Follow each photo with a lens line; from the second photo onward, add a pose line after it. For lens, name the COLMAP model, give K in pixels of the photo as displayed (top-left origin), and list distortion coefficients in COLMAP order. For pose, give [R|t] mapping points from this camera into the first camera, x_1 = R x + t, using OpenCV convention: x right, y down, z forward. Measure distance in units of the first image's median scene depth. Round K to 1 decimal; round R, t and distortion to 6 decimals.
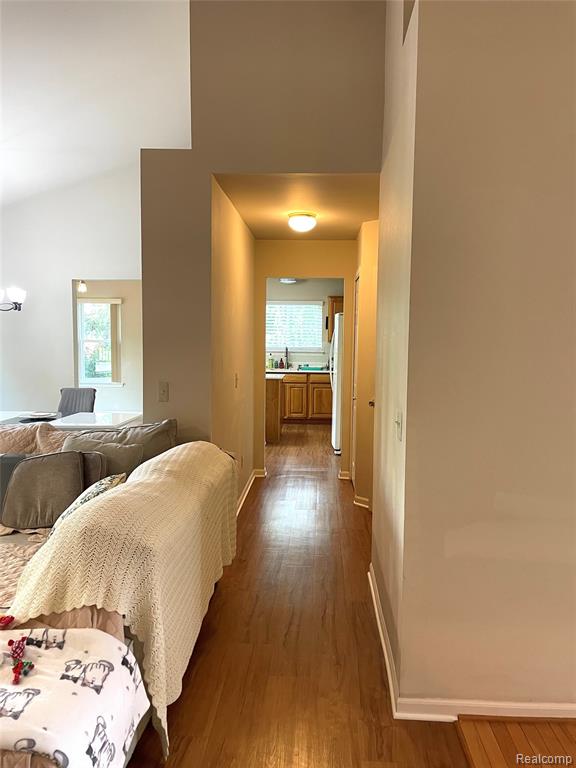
lens RADIAL K [[580.5, 0, 292.3], [0, 580.5, 381.0], [0, 0, 1]] dist [0.073123, -0.088044]
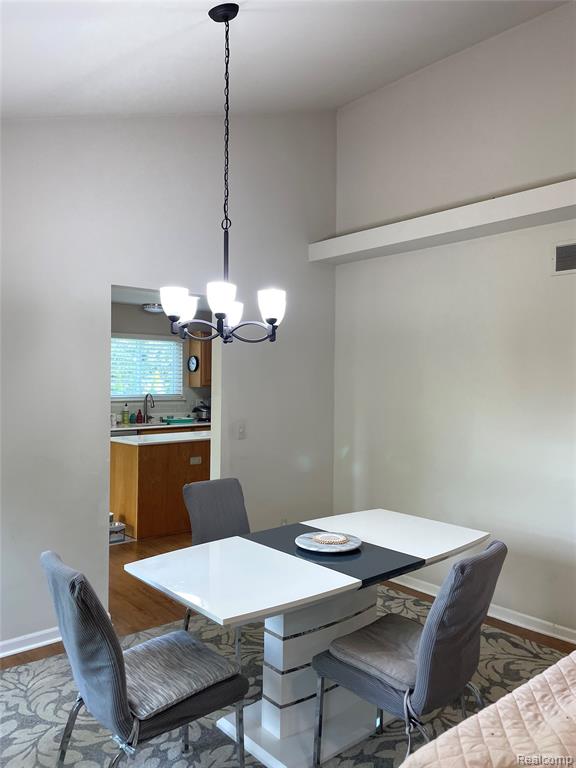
lens RADIAL K [[580.5, 0, 285.4], [0, 580.5, 386.6], [0, 0, 1]] dist [0.073123, -0.088044]
pose [[0.725775, -0.015150, 0.687765, -1.228528], [0.054081, 0.997920, -0.035087, -0.099132], [-0.685803, 0.062660, 0.725085, 0.981303]]
